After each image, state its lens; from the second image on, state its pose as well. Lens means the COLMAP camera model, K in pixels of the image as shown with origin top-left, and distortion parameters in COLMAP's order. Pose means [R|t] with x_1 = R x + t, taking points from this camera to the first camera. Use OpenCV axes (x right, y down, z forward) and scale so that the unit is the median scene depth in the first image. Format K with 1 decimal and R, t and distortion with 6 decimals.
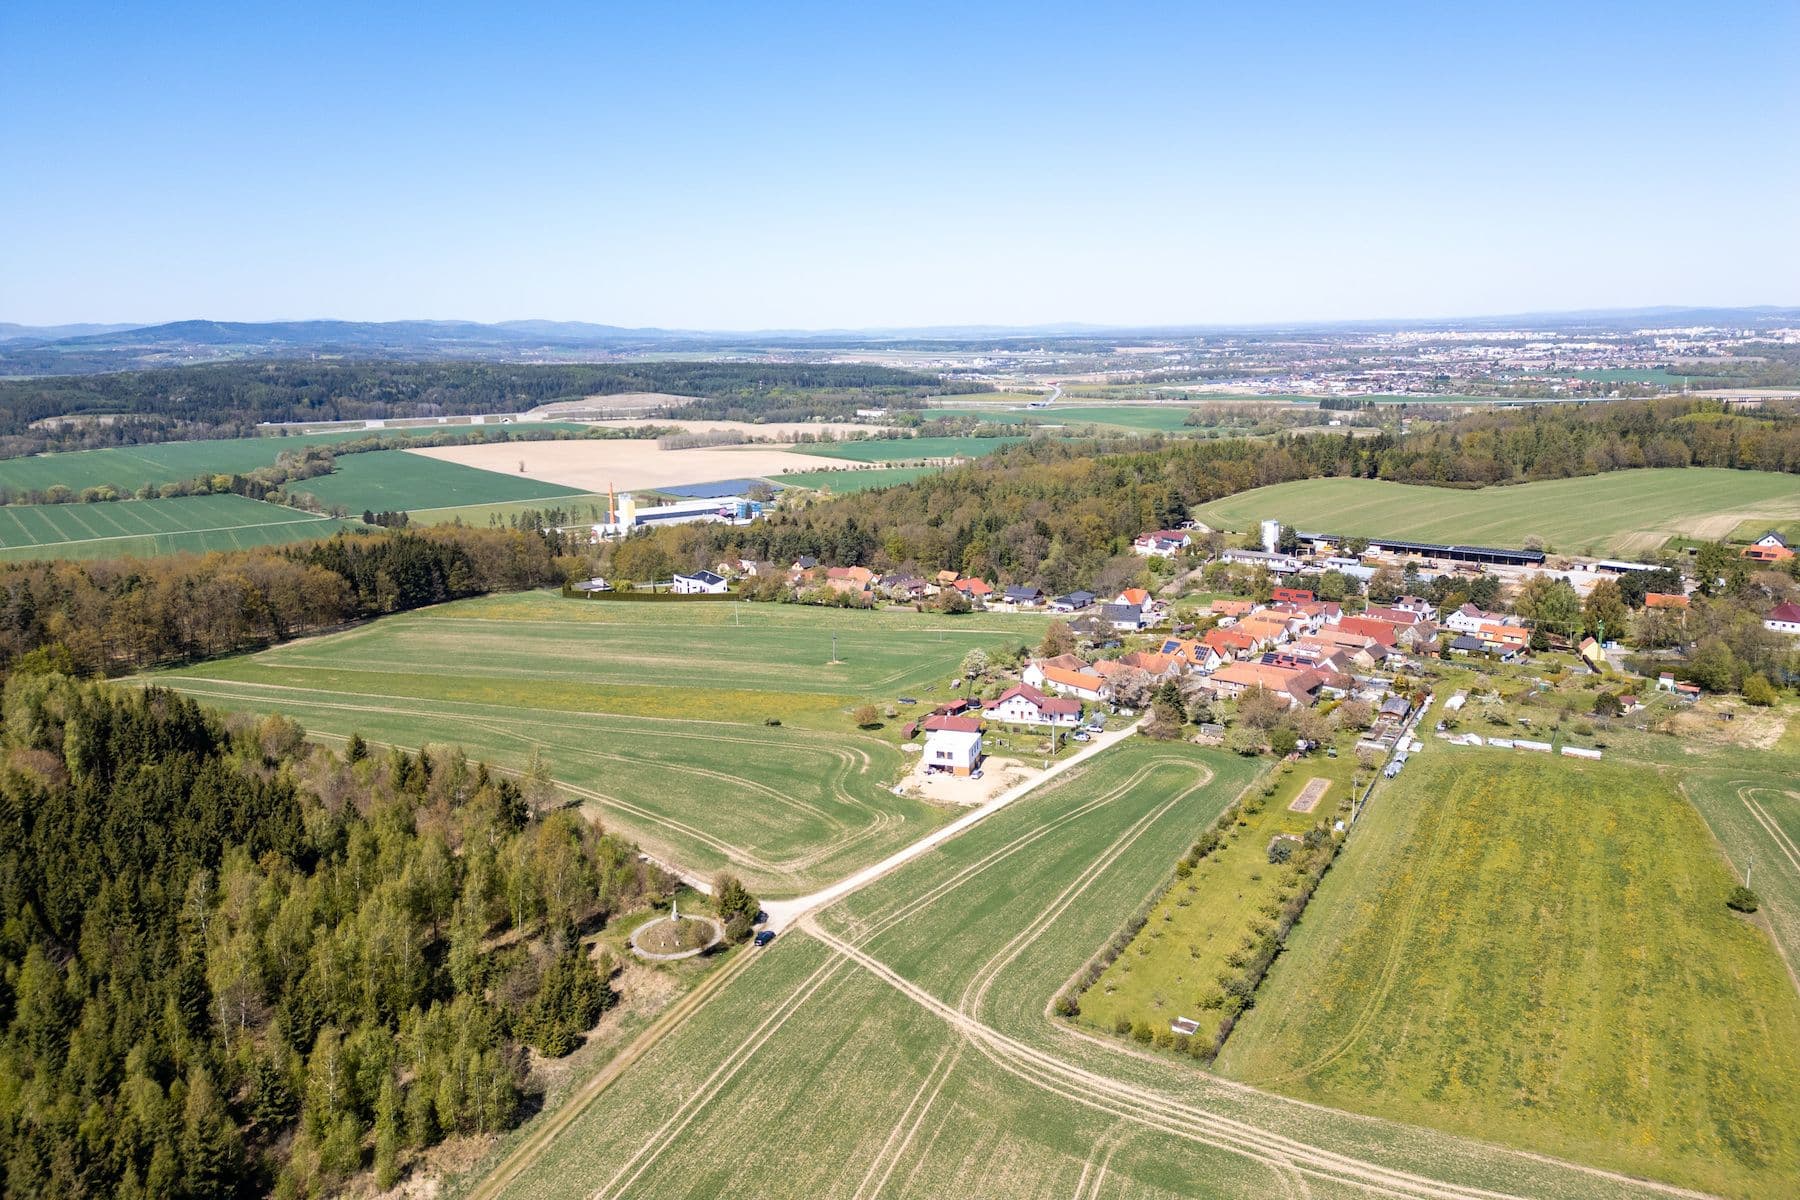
lens RADIAL K [[1235.5, 0, 902.6], [0, 1235.5, 591.9], [0, 0, 1]] dist [0.074254, -0.057184]
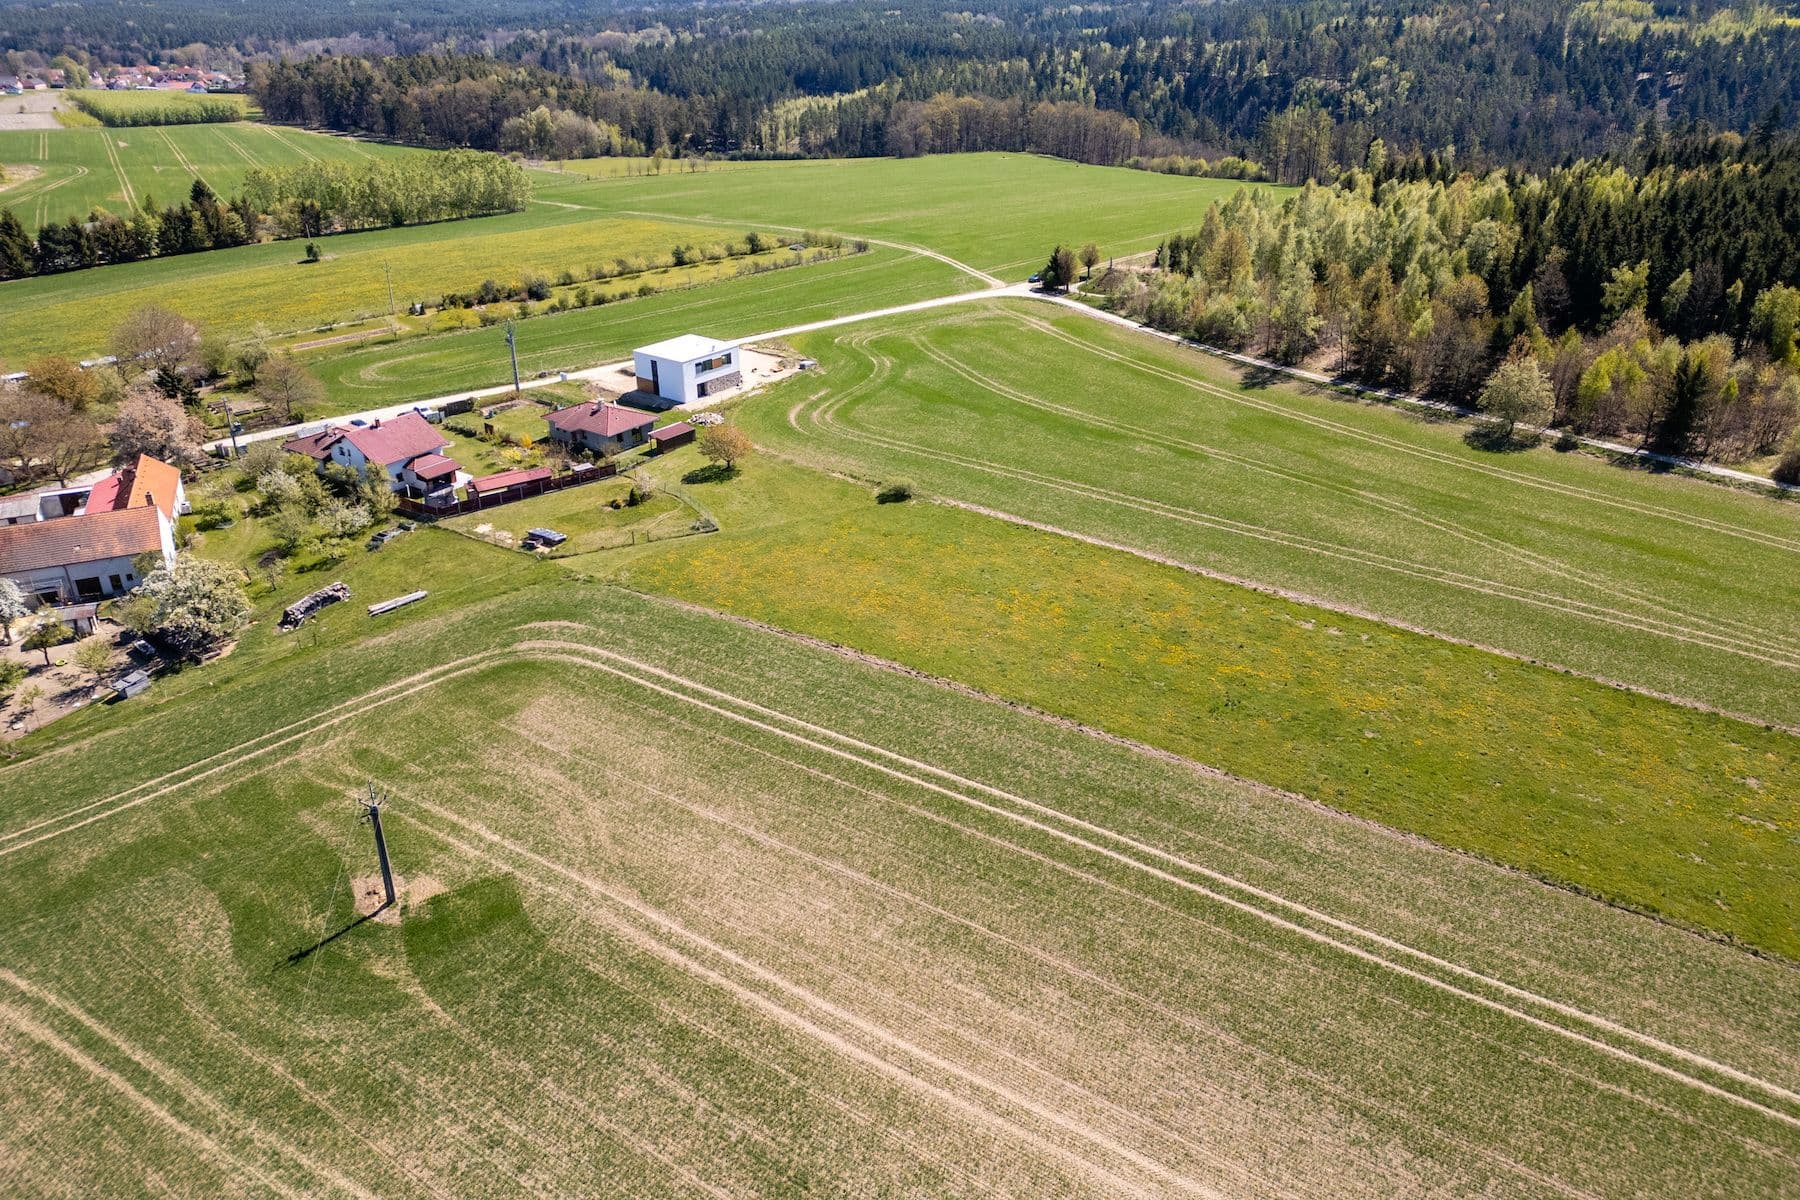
lens RADIAL K [[1235.5, 0, 903.9], [0, 1235.5, 569.4], [0, 0, 1]] dist [0.074254, -0.057184]
pose [[-0.943983, -0.115467, 0.309135, -0.271539], [0.095606, 0.800913, 0.591099, -0.155011], [-0.315843, 0.587542, -0.745008, 1.447182]]
